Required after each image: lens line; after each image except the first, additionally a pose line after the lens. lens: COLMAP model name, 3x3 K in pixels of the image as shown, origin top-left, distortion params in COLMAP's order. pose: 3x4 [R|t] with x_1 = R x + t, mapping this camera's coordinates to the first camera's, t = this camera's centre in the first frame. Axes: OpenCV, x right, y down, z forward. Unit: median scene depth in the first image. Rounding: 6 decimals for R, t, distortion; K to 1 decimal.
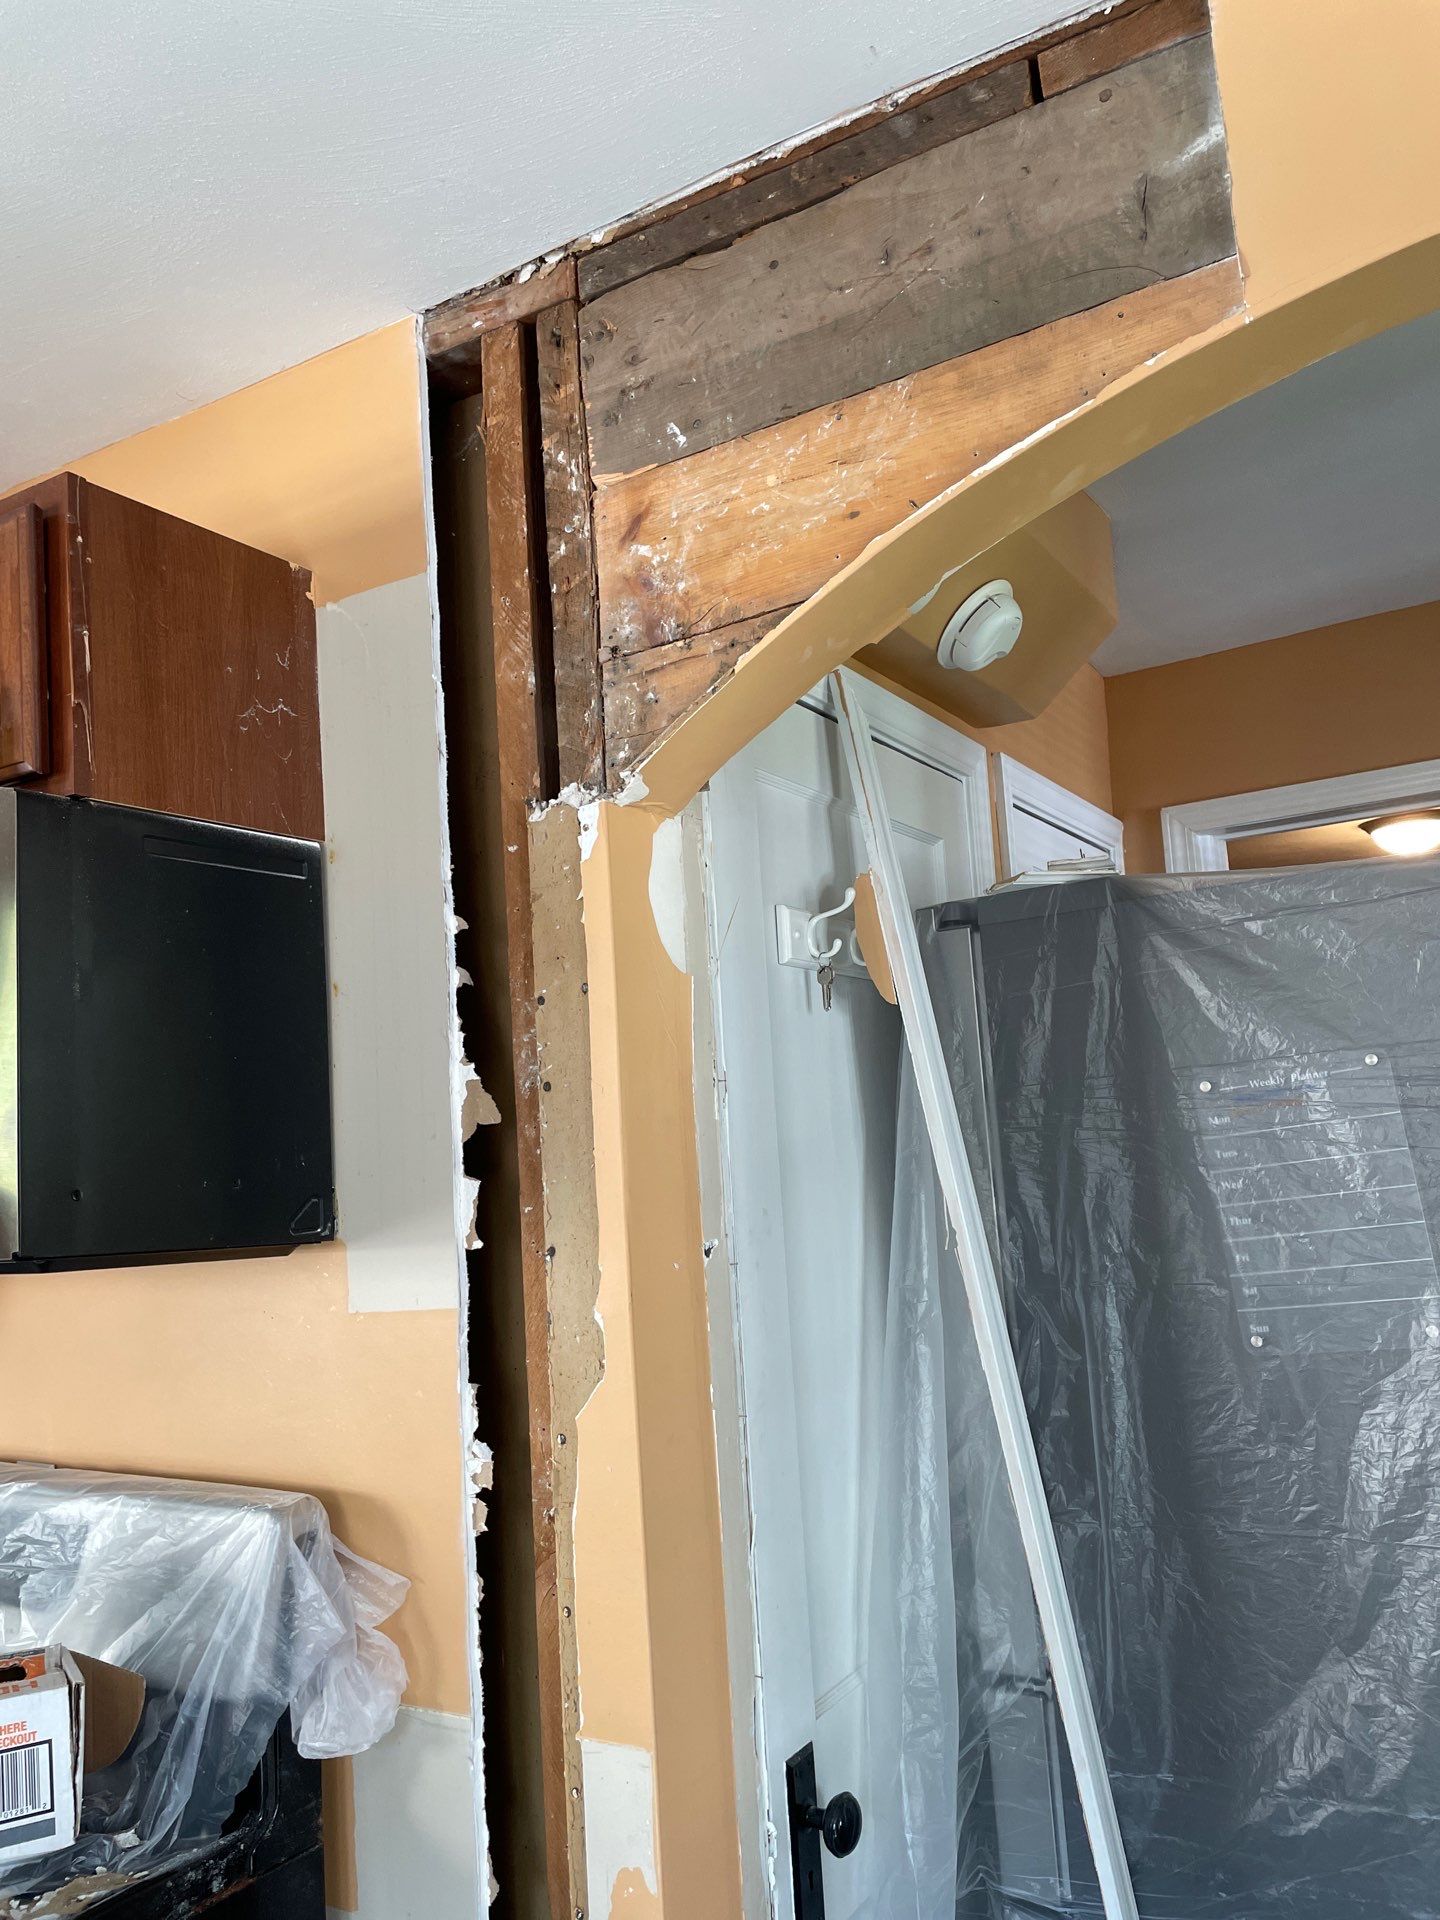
lens RADIAL K [[1434.8, 0, 731.5], [0, 1434.8, 952.6], [0, 0, 1]] dist [0.089174, -0.124777]
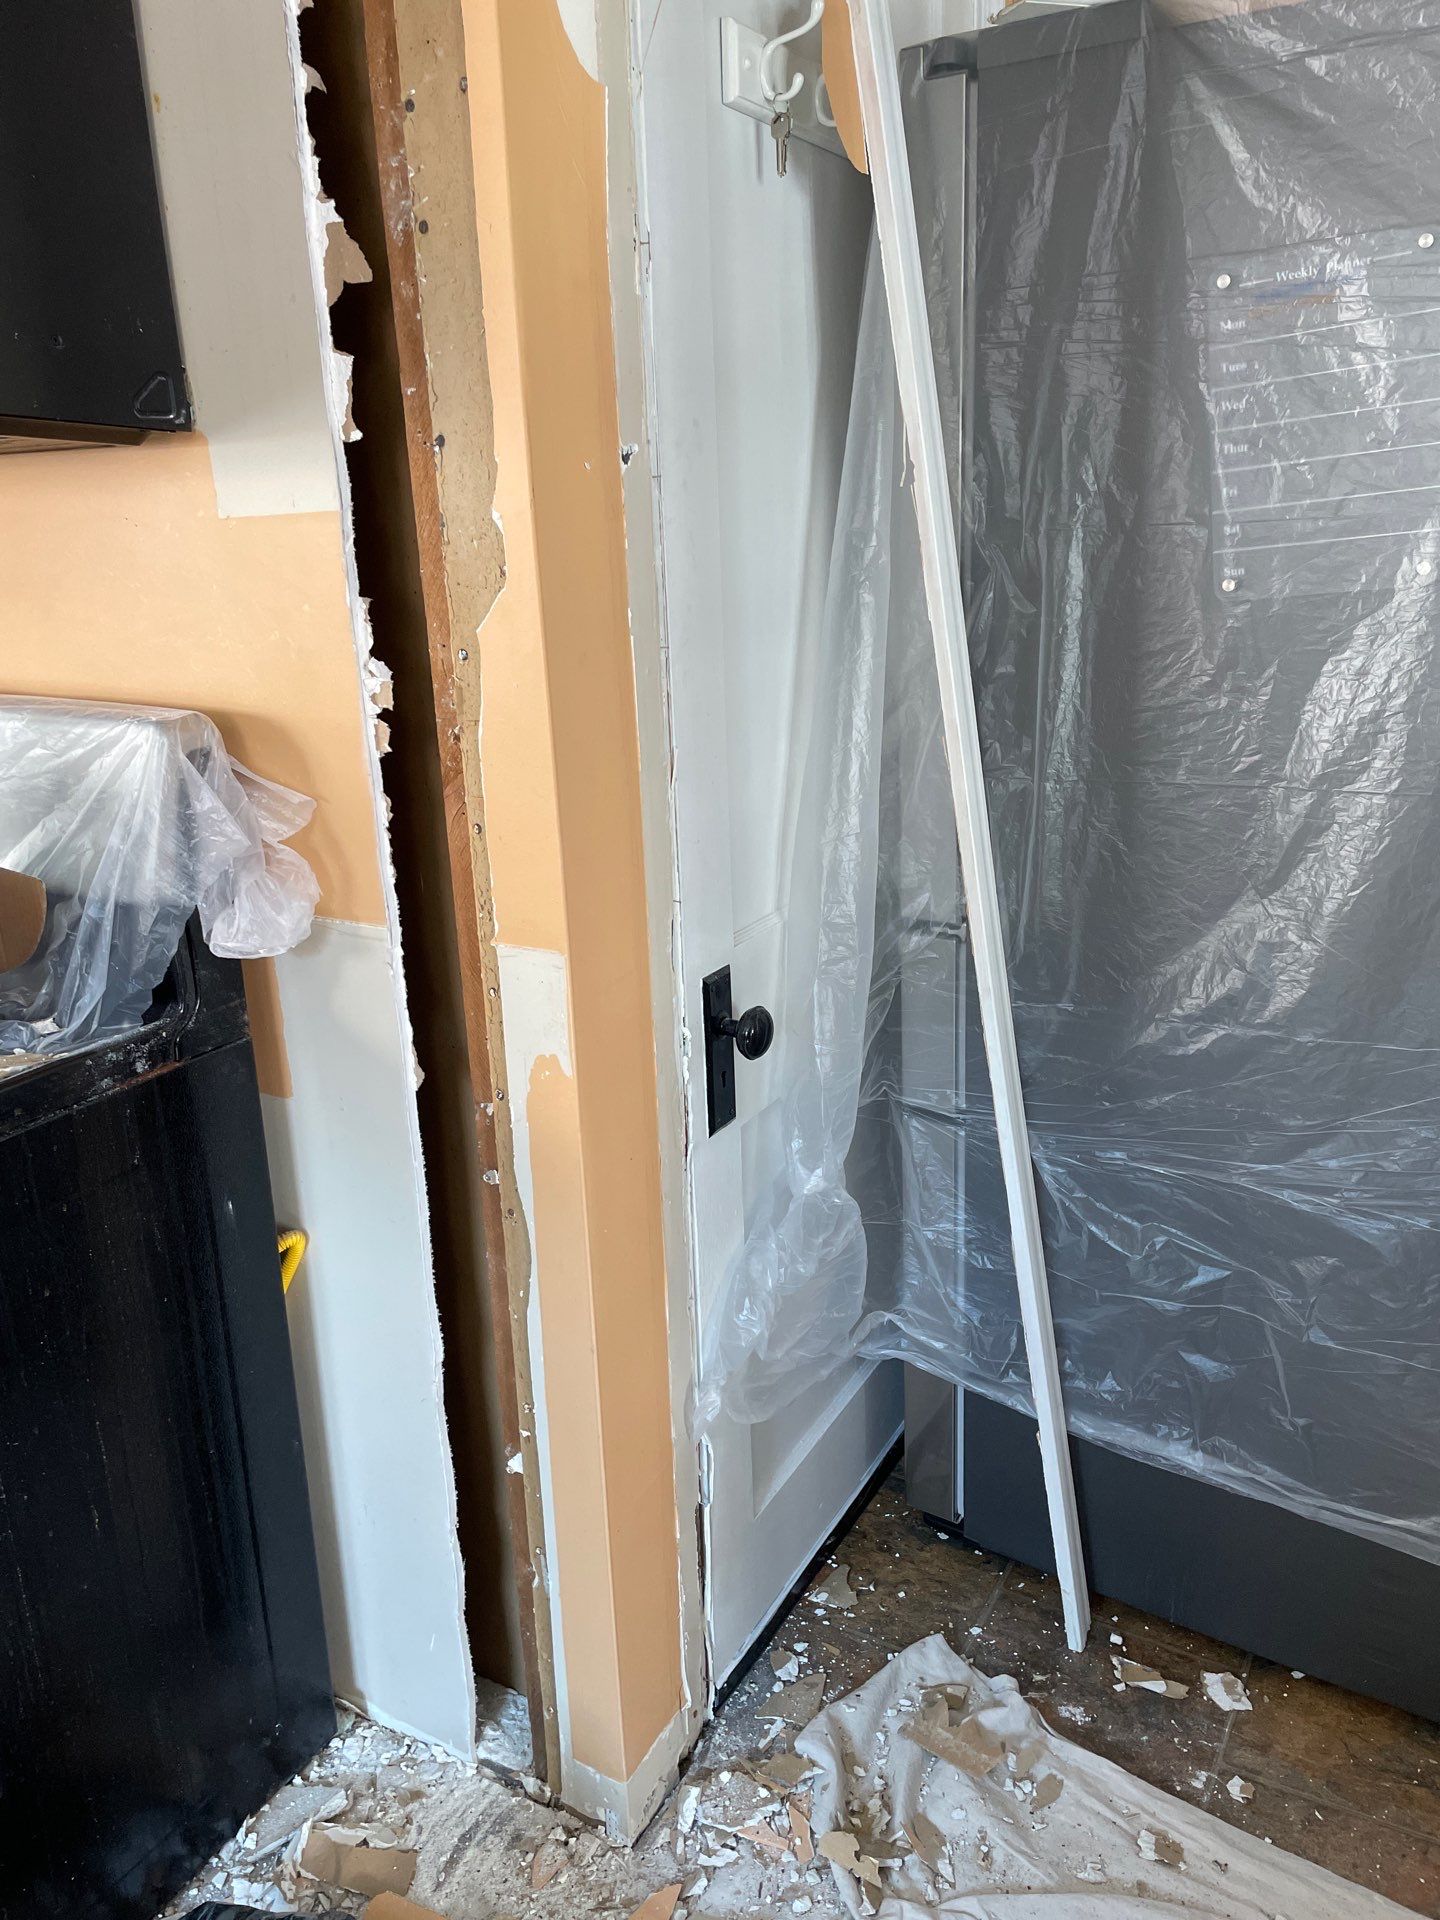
lens RADIAL K [[1434.8, 0, 731.5], [0, 1434.8, 952.6], [0, 0, 1]] dist [0.089174, -0.124777]
pose [[0.999368, 0.020496, 0.029048, 0.026985], [-0.030751, 0.908383, 0.417006, 0.109003], [-0.017839, -0.417636, 0.908439, 0.079173]]
